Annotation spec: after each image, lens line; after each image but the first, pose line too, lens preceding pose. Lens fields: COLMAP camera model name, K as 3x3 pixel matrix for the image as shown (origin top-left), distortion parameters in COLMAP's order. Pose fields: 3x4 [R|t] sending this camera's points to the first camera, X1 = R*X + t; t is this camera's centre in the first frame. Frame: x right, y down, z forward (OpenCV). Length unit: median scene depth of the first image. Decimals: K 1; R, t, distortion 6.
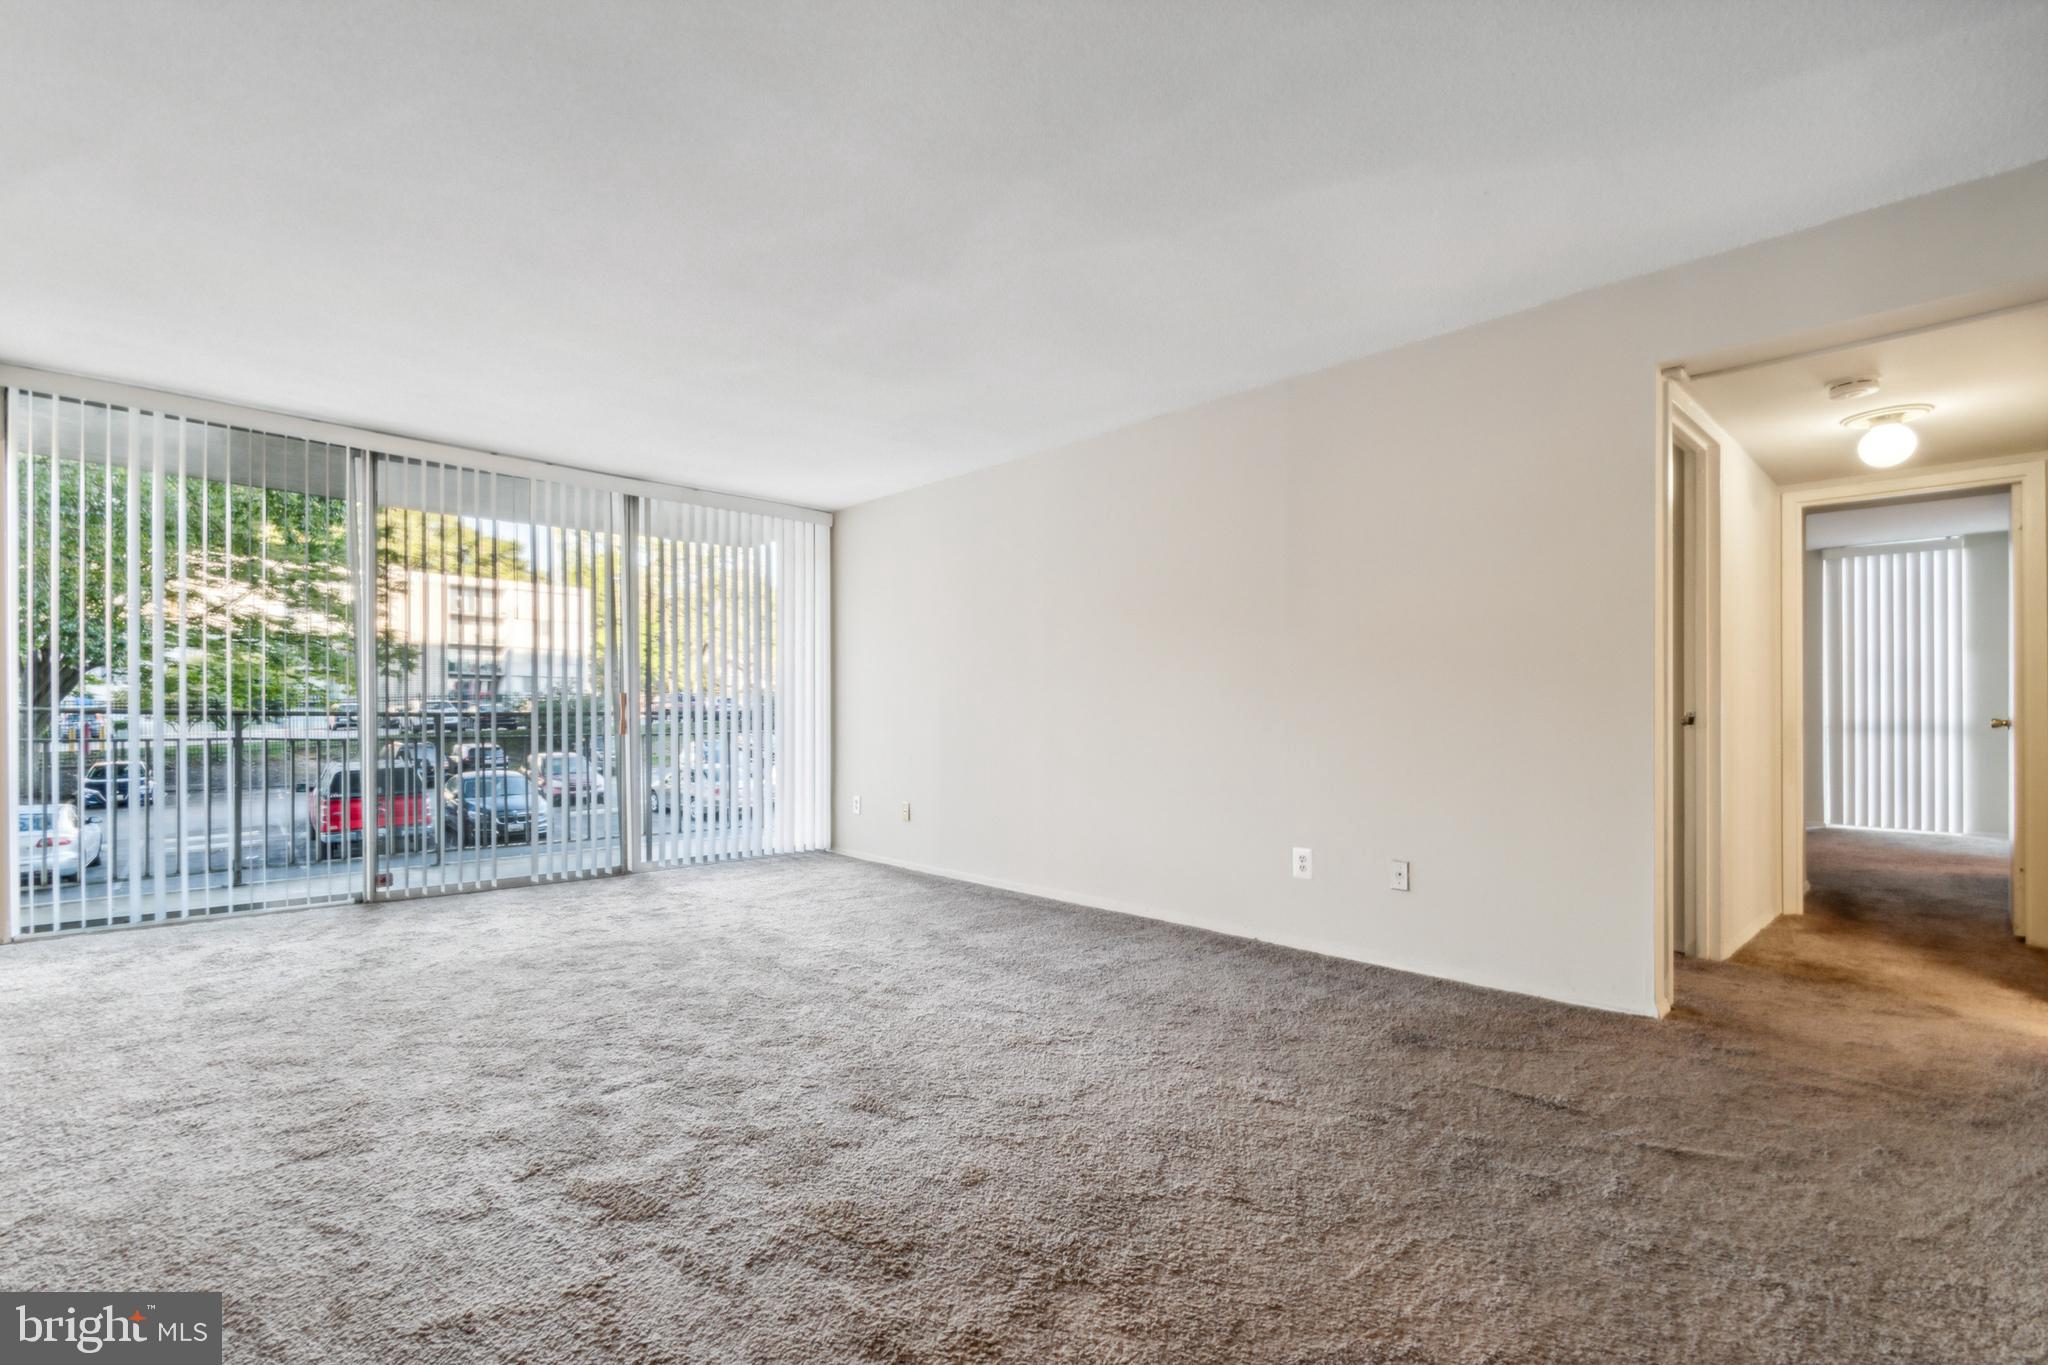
lens RADIAL K [[918.4, 0, 998.3], [0, 918.4, 714.0], [0, 0, 1]] dist [0.000996, -0.000748]
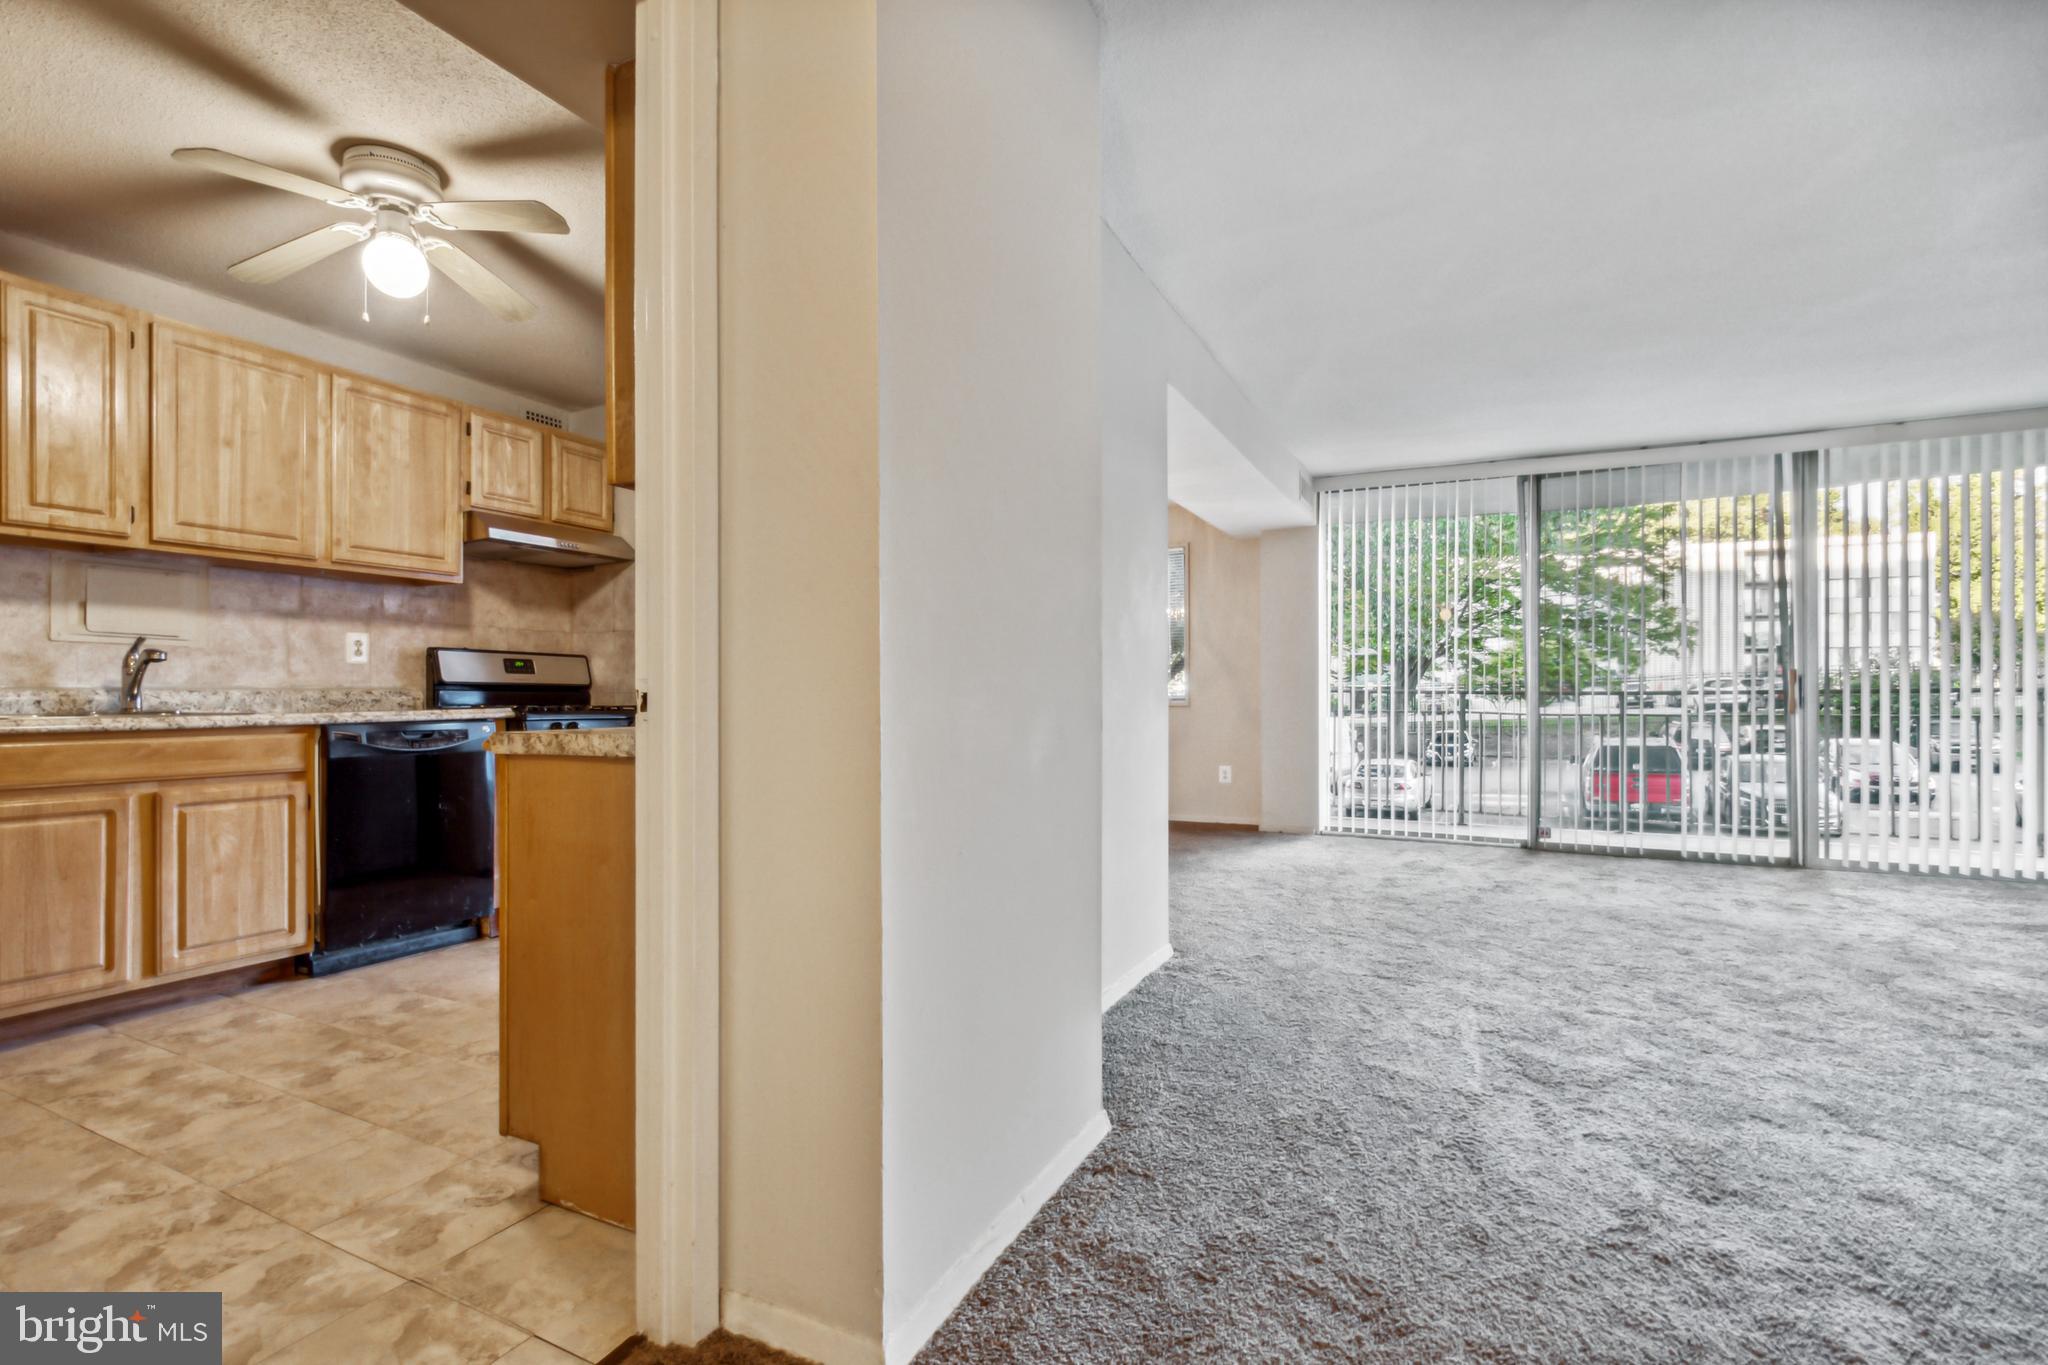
lens RADIAL K [[925.6, 0, 1029.7], [0, 925.6, 686.1], [0, 0, 1]] dist [0.000692, 0.000022]
pose [[0.359957, -0.008329, -0.932932, 0.287853], [0.001923, 0.999965, -0.008186, -0.000954], [0.932967, 0.001152, 0.359961, -0.071699]]
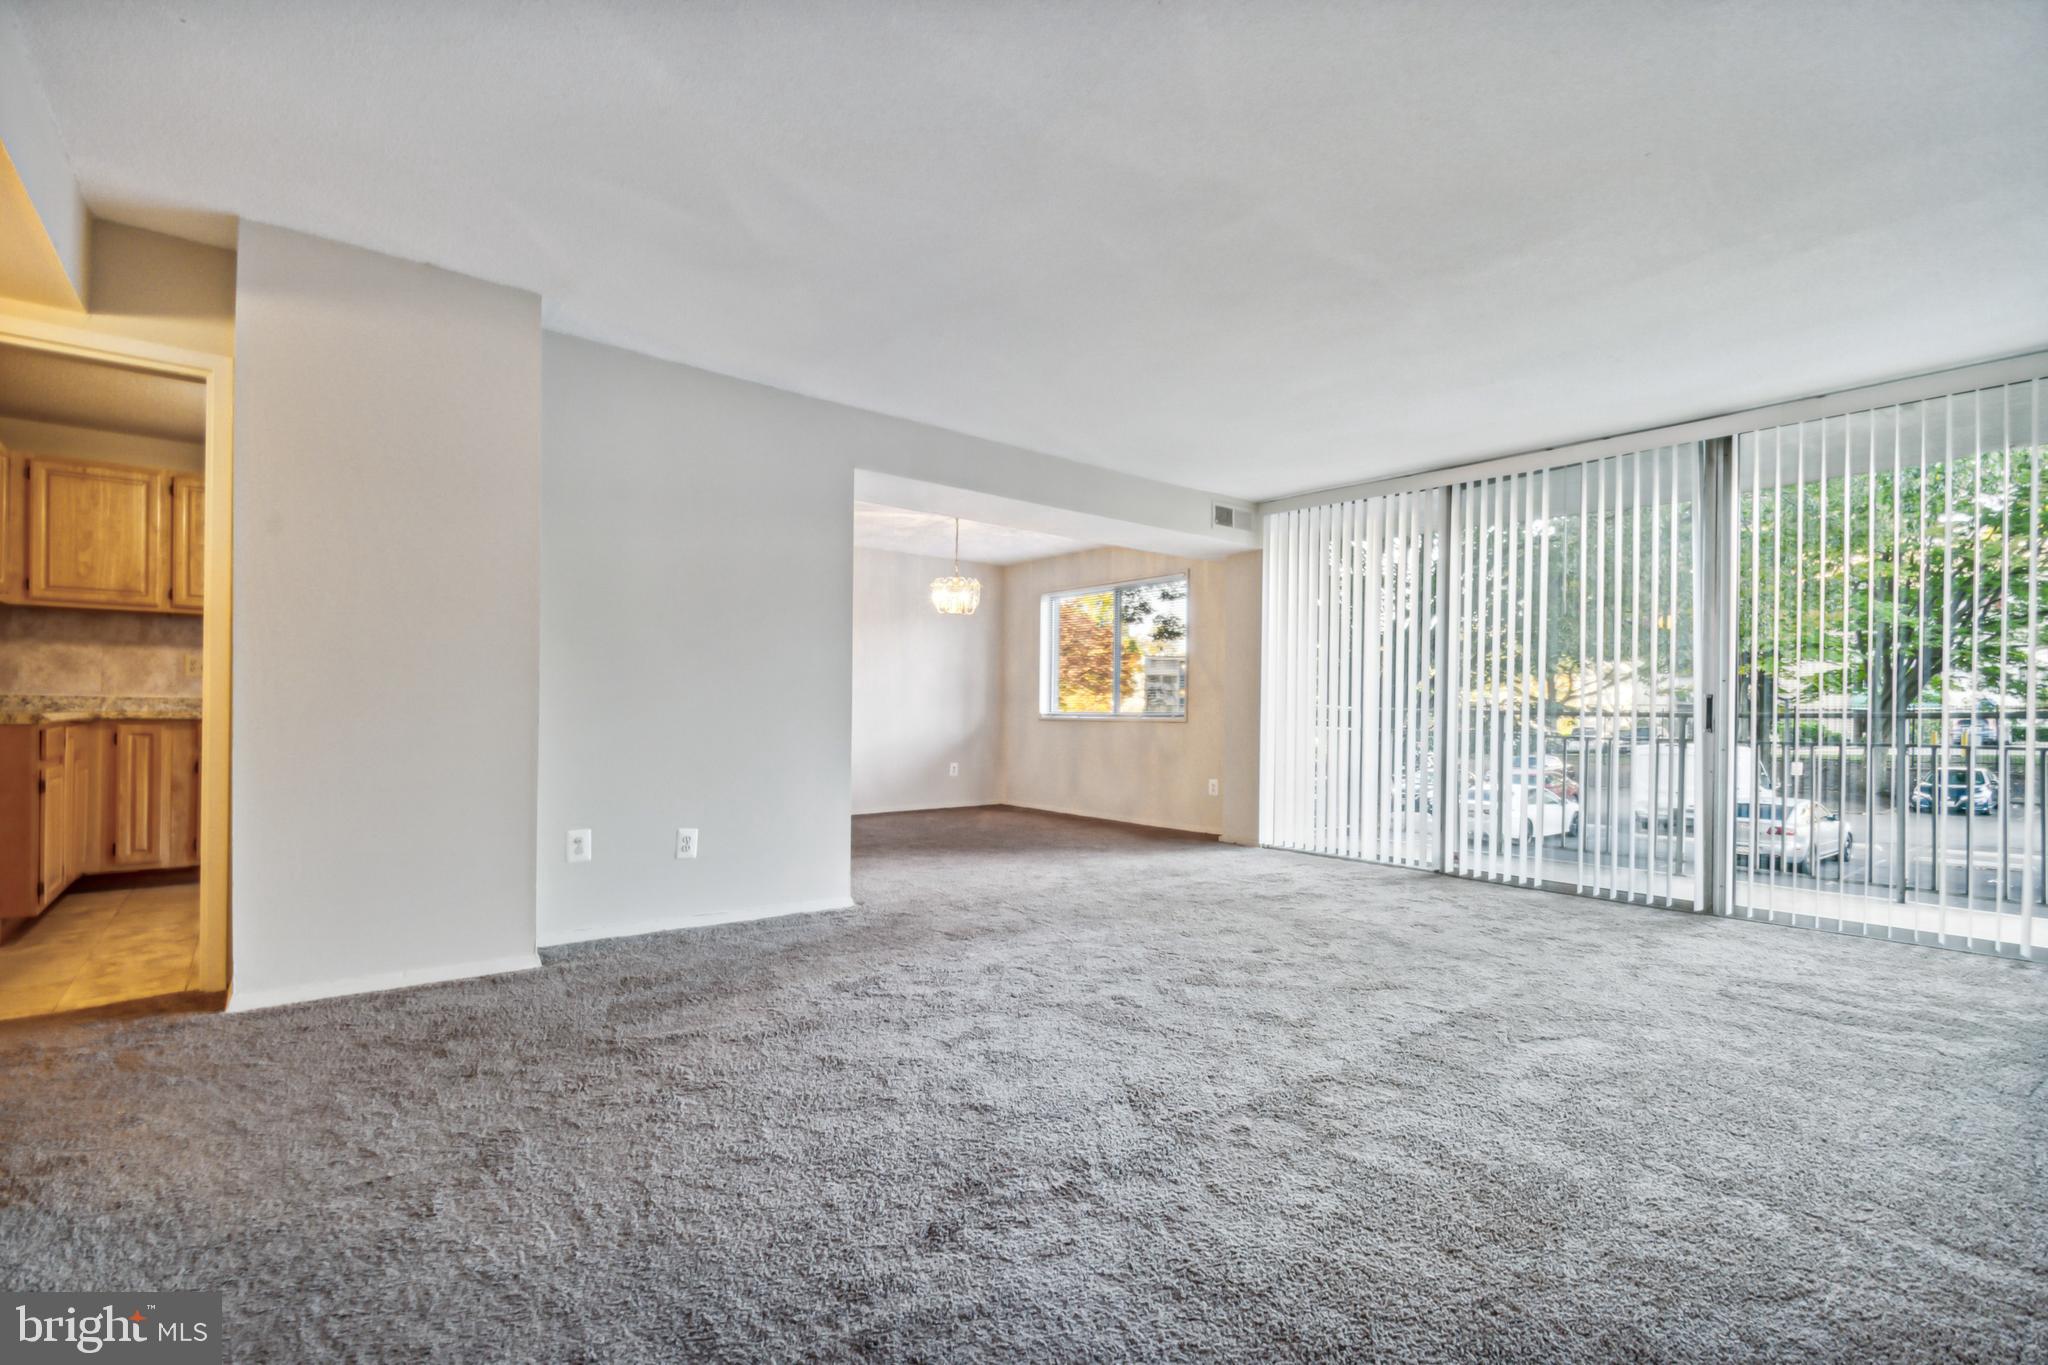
lens RADIAL K [[910.9, 0, 1026.6], [0, 910.9, 712.1], [0, 0, 1]] dist [0.001118, 0.000020]
pose [[-0.045199, 0.001873, -0.998976, 0.666574], [-0.009231, 0.999955, 0.002293, 0.002854], [0.998935, 0.009325, -0.045180, 0.709461]]
